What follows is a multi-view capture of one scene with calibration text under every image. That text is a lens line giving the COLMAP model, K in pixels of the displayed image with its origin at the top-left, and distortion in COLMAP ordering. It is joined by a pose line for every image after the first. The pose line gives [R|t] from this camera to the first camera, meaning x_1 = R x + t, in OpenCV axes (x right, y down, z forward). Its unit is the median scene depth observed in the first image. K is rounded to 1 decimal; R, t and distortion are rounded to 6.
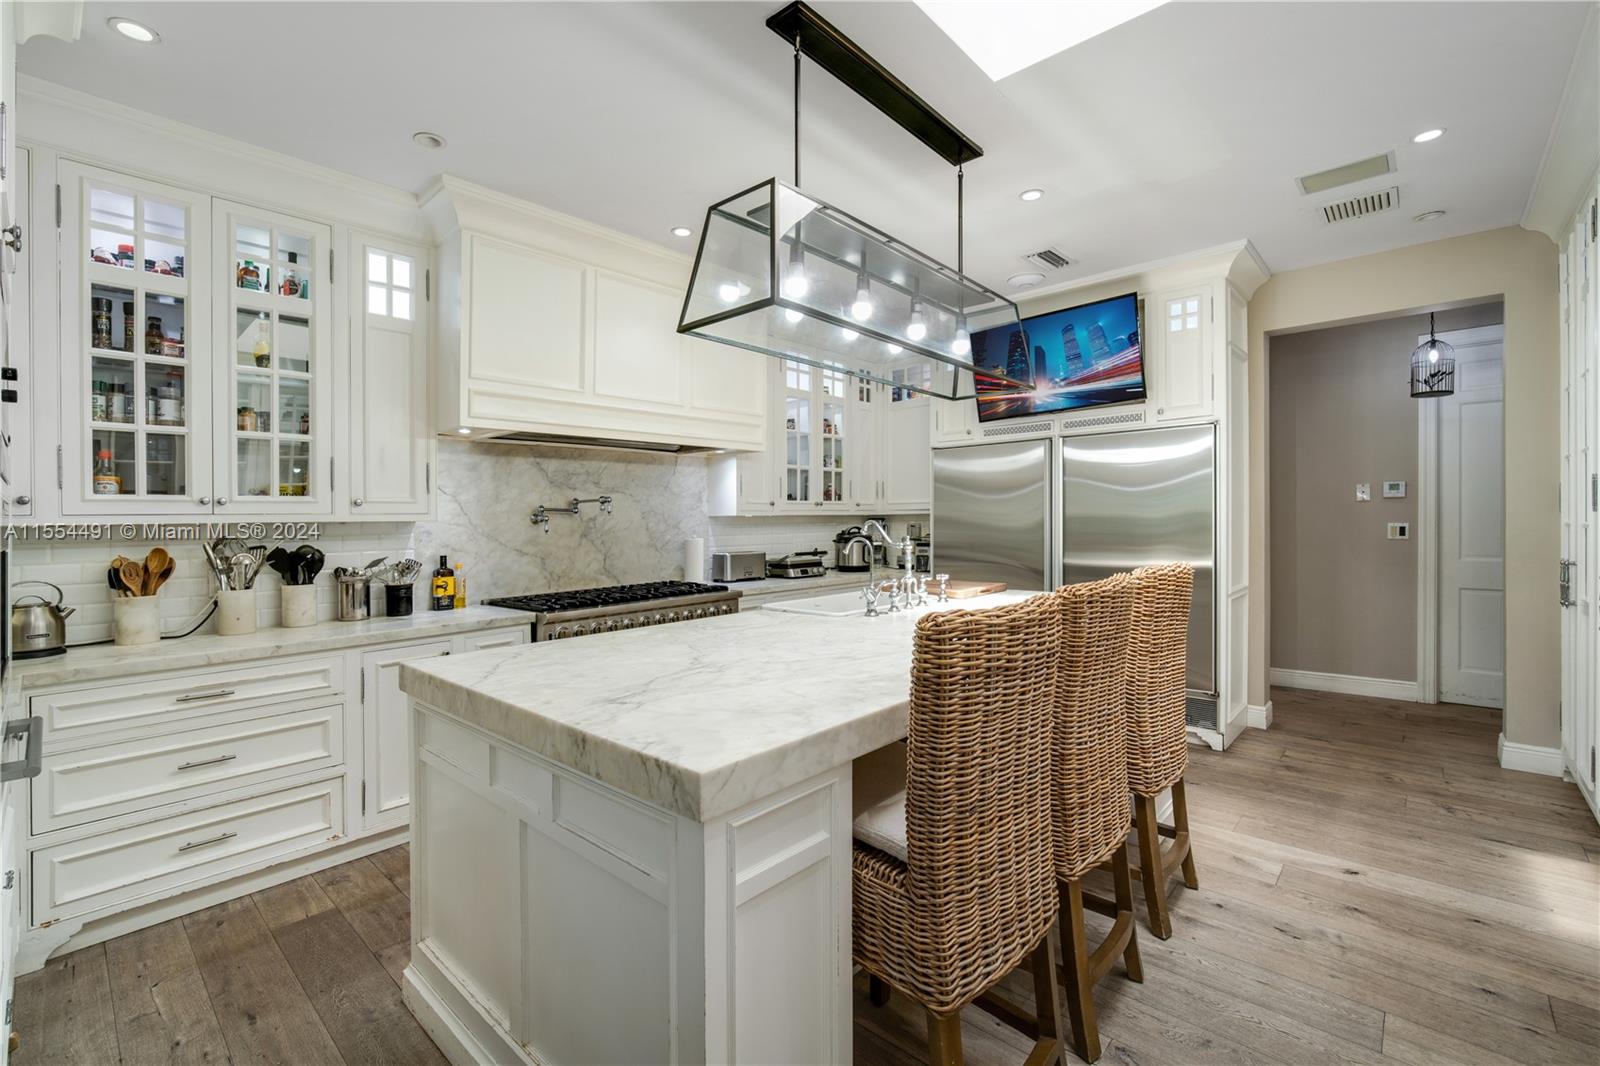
lens RADIAL K [[689.9, 0, 800.0], [0, 689.9, 533.0], [0, 0, 1]] dist [-0.012405, 0.000380]
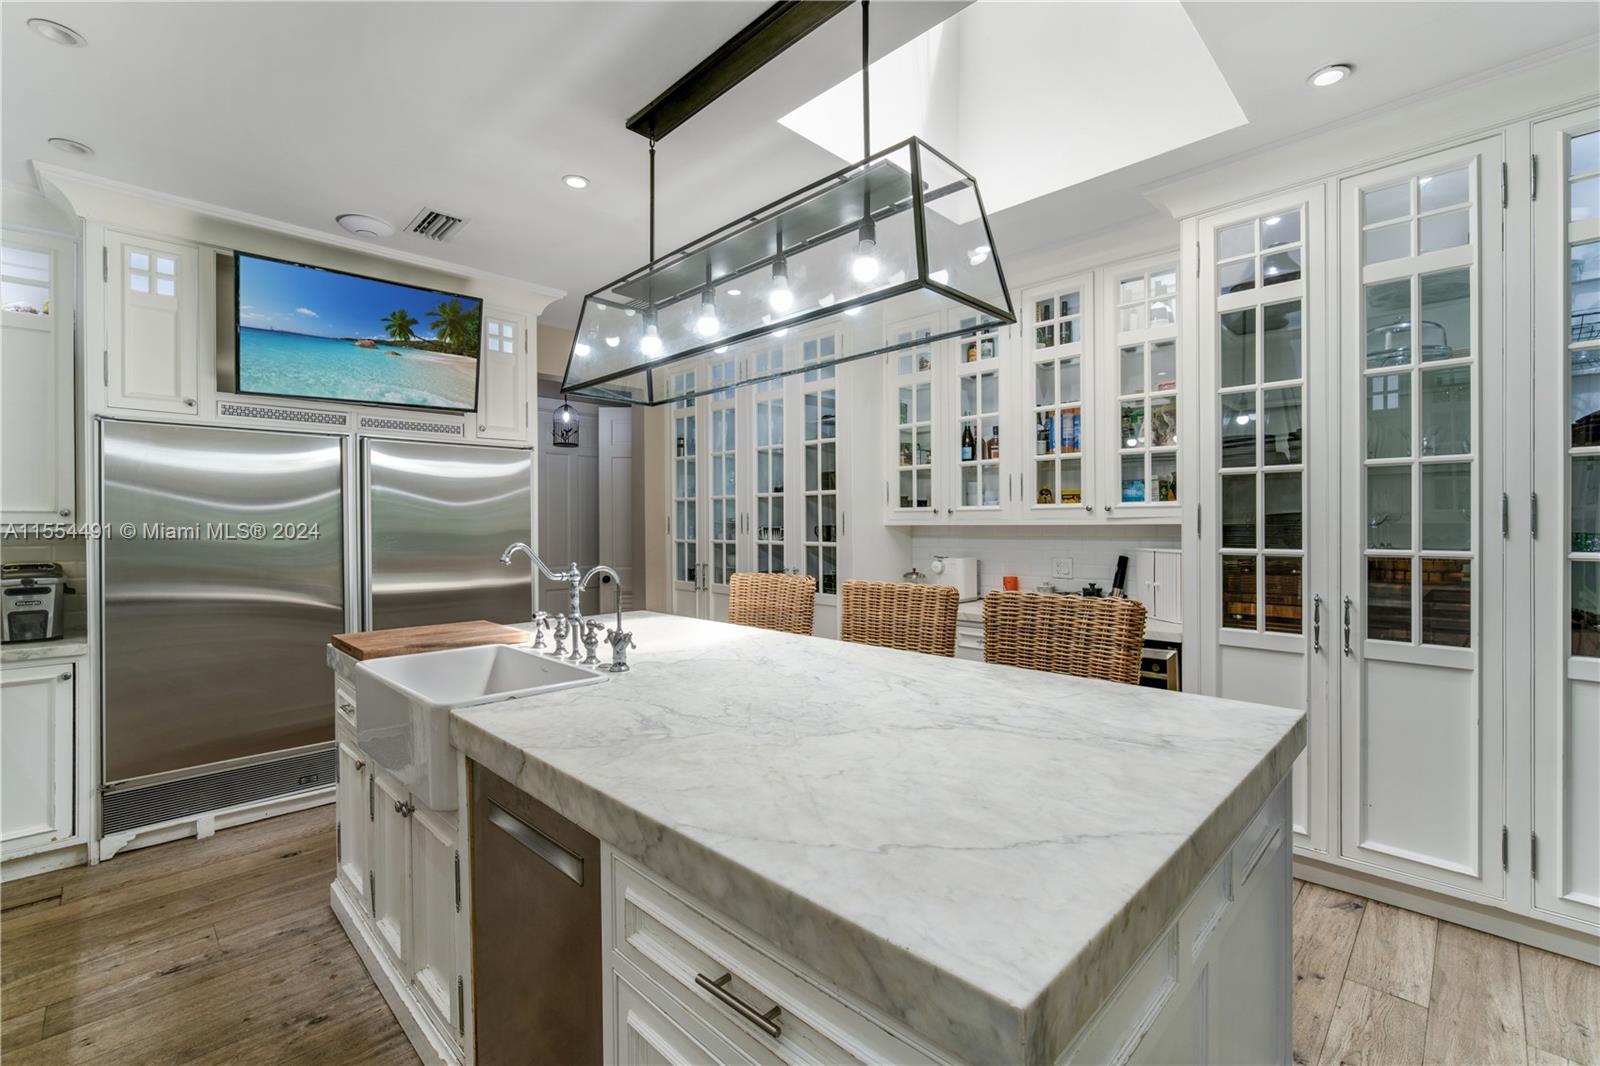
lens RADIAL K [[689.9, 0, 800.0], [0, 689.9, 533.0], [0, 0, 1]] dist [-0.012405, 0.000380]
pose [[0.048753, 0.005013, 0.998798, -0.429369], [0.030098, 0.999526, -0.006486, -0.010257], [-0.998357, 0.030378, 0.048579, 0.524858]]
